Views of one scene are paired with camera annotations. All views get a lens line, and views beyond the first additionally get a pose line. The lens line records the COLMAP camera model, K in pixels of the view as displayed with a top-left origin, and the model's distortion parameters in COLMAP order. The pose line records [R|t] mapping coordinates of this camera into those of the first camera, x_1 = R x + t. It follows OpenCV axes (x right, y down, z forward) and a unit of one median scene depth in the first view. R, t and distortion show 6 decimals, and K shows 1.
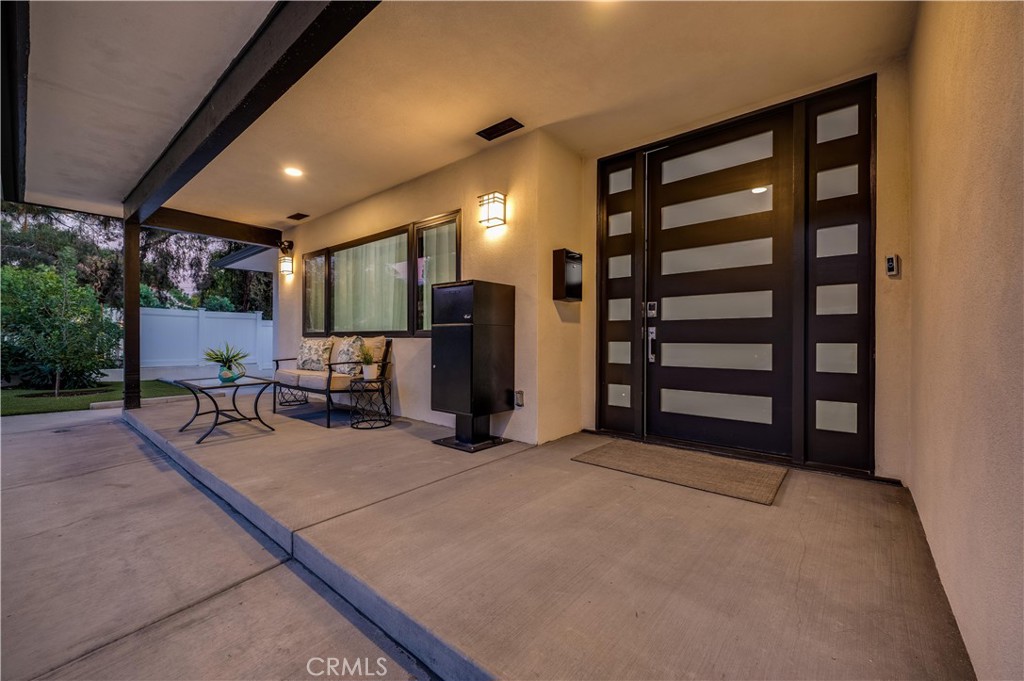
lens RADIAL K [[411.7, 0, 508.0], [0, 411.7, 339.3], [0, 0, 1]] dist [-0.000420, -0.000321]
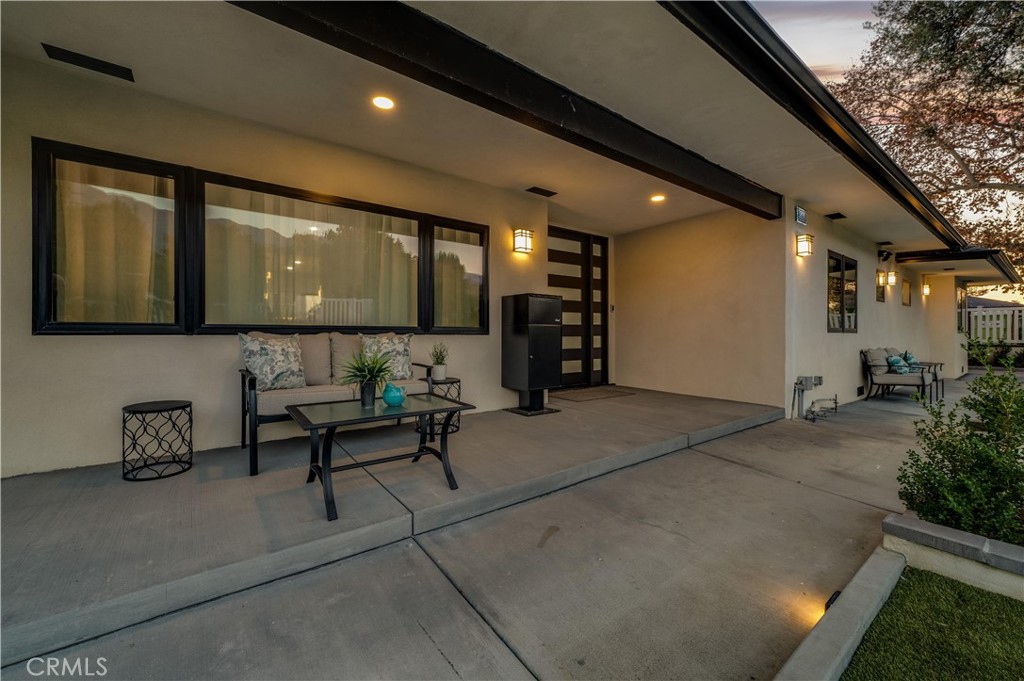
lens RADIAL K [[411.7, 0, 517.1], [0, 411.7, 334.2], [0, 0, 1]] dist [-0.000420, -0.000321]
pose [[0.208986, -0.005361, 0.977904, -1.423832], [0.002829, 0.999984, 0.004878, -0.011763], [-0.977915, 0.001747, 0.208998, 0.757579]]
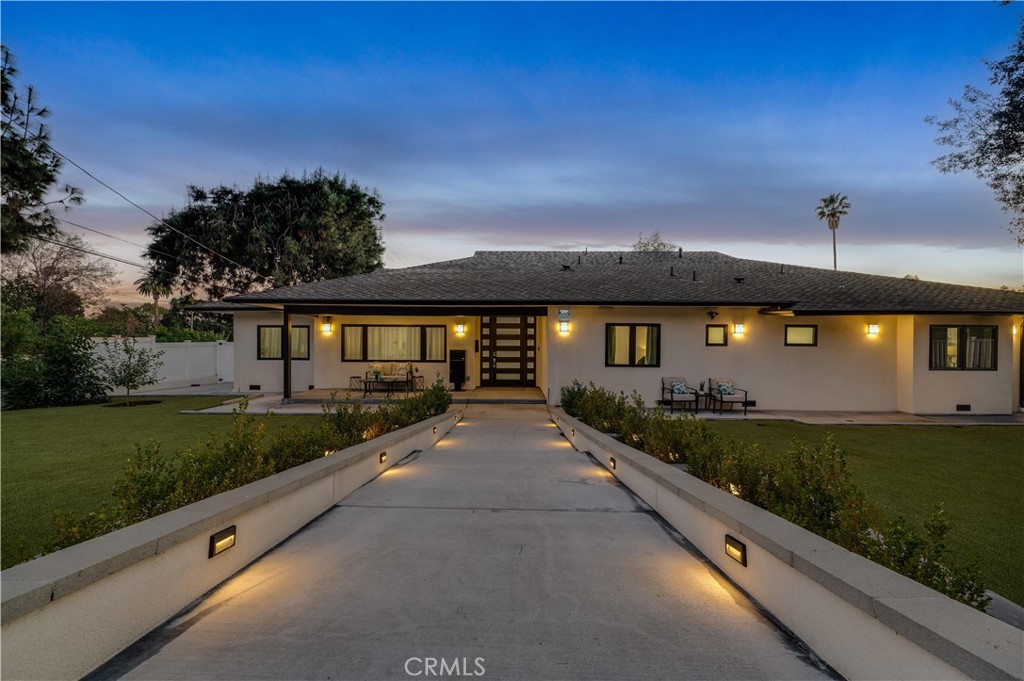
lens RADIAL K [[411.7, 0, 510.9], [0, 411.7, 337.6], [0, 0, 1]] dist [-0.000420, -0.000321]
pose [[0.759436, 0.000621, 0.650581, -2.188532], [-0.001672, 0.999998, 0.000998, -0.244607], [-0.650580, -0.001846, 0.759436, -2.199239]]
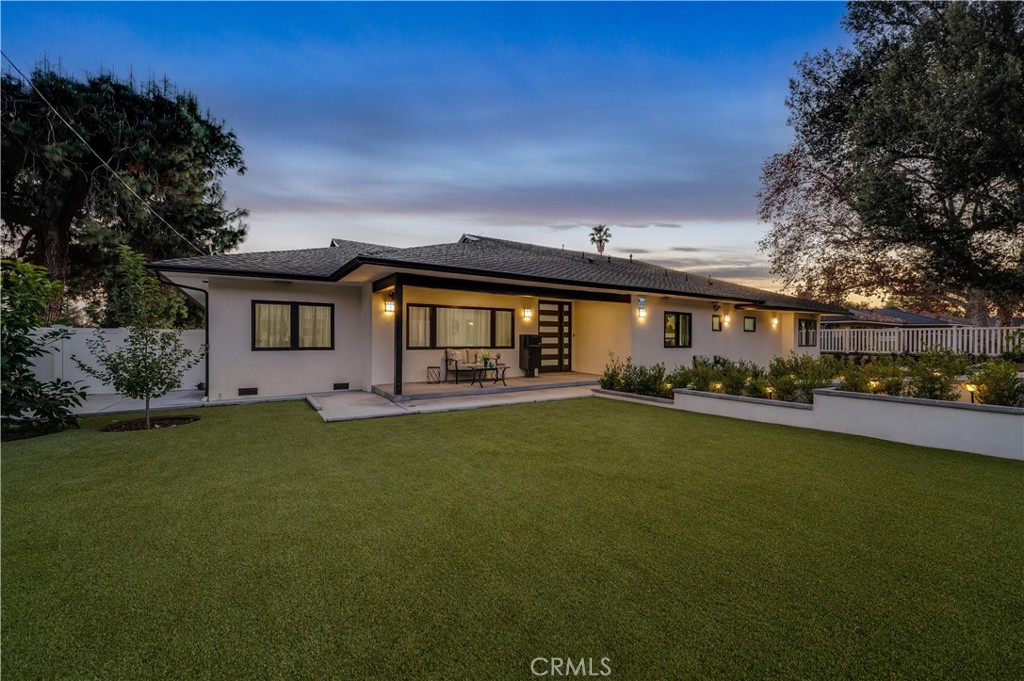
lens RADIAL K [[411.7, 0, 515.9], [0, 411.7, 344.5], [0, 0, 1]] dist [-0.000420, -0.000321]
pose [[0.283287, -0.014759, 0.958922, -3.636795], [-0.000133, 0.999881, 0.015428, -0.099353], [-0.959035, -0.004498, 0.283251, 0.080056]]
